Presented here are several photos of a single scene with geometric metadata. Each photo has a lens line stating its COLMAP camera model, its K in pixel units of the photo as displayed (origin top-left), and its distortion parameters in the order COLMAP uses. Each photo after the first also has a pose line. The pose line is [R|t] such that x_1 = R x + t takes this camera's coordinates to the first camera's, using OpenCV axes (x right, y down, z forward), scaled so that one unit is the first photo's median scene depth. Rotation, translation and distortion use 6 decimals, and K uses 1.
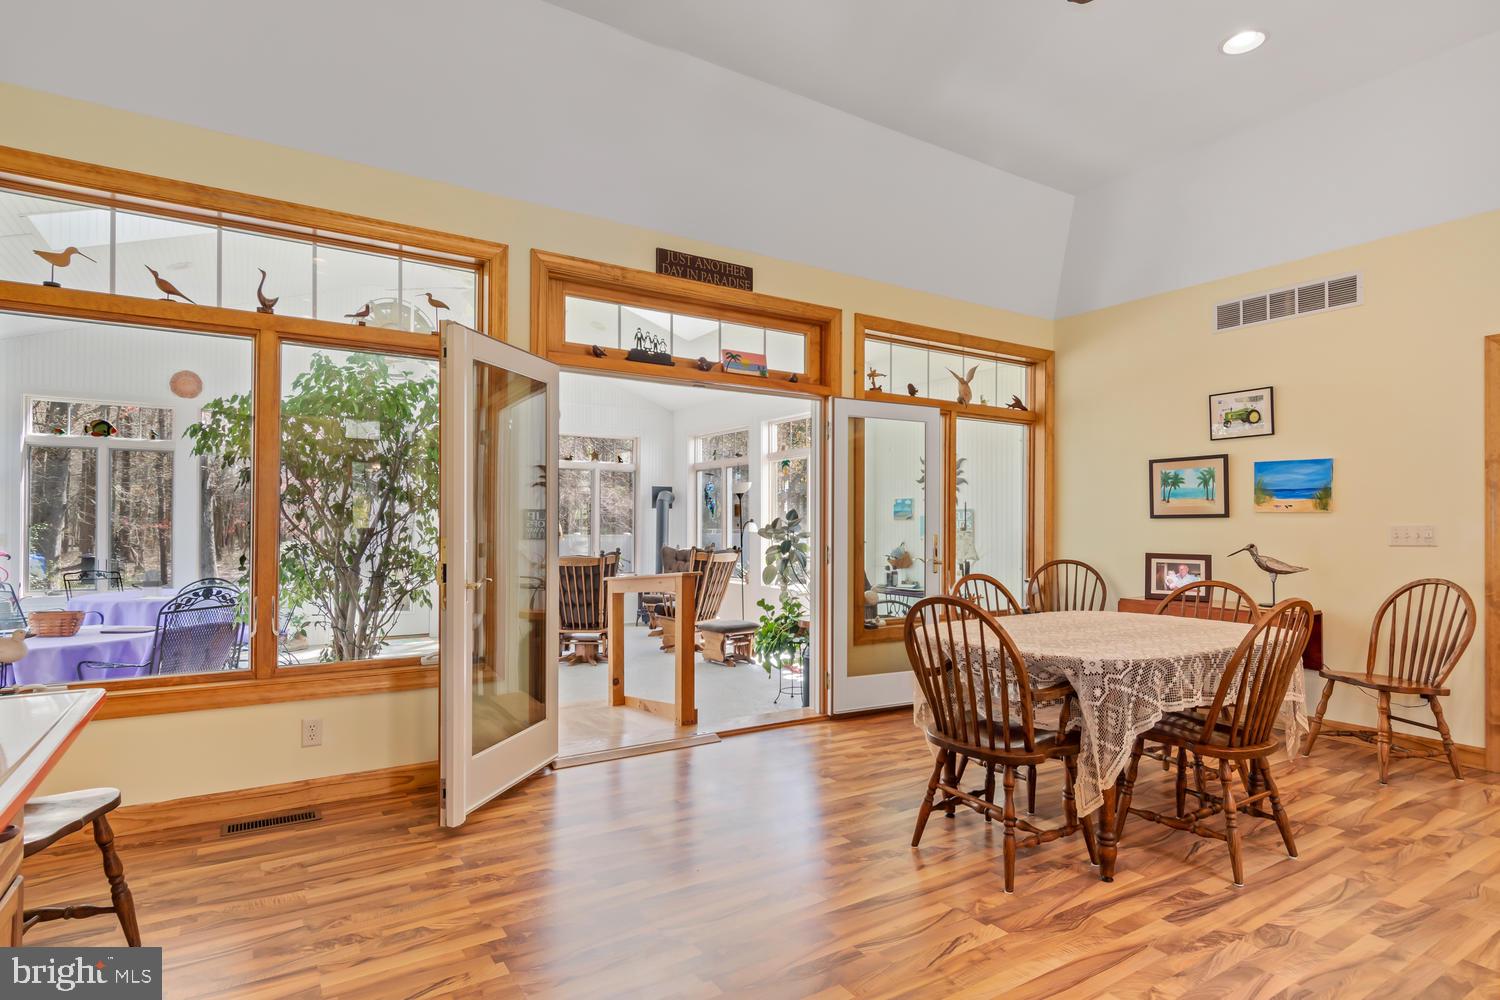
lens RADIAL K [[790.3, 0, 750.1], [0, 790.3, 512.6], [0, 0, 1]] dist [-0.002864, -0.001865]
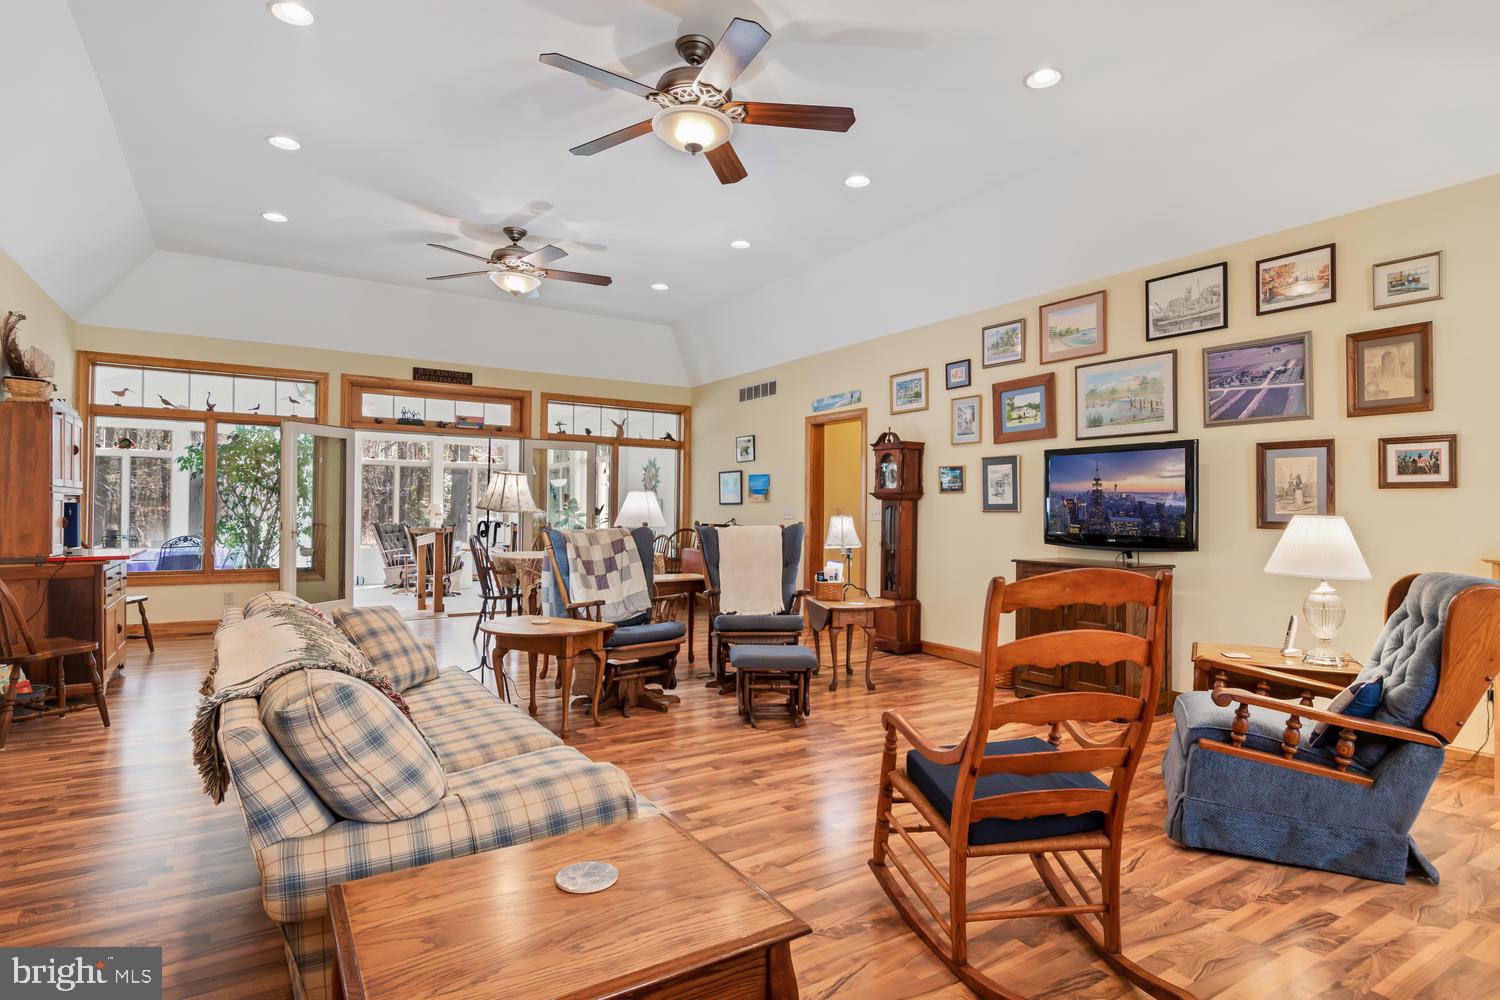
lens RADIAL K [[790.3, 0, 750.7], [0, 790.3, 493.9], [0, 0, 1]] dist [-0.002864, -0.001865]
pose [[0.999984, 0.005426, -0.001551, 0.679469], [-0.005436, 0.999962, -0.006886, -0.006566], [0.001514, 0.006895, 0.999975, -0.907365]]
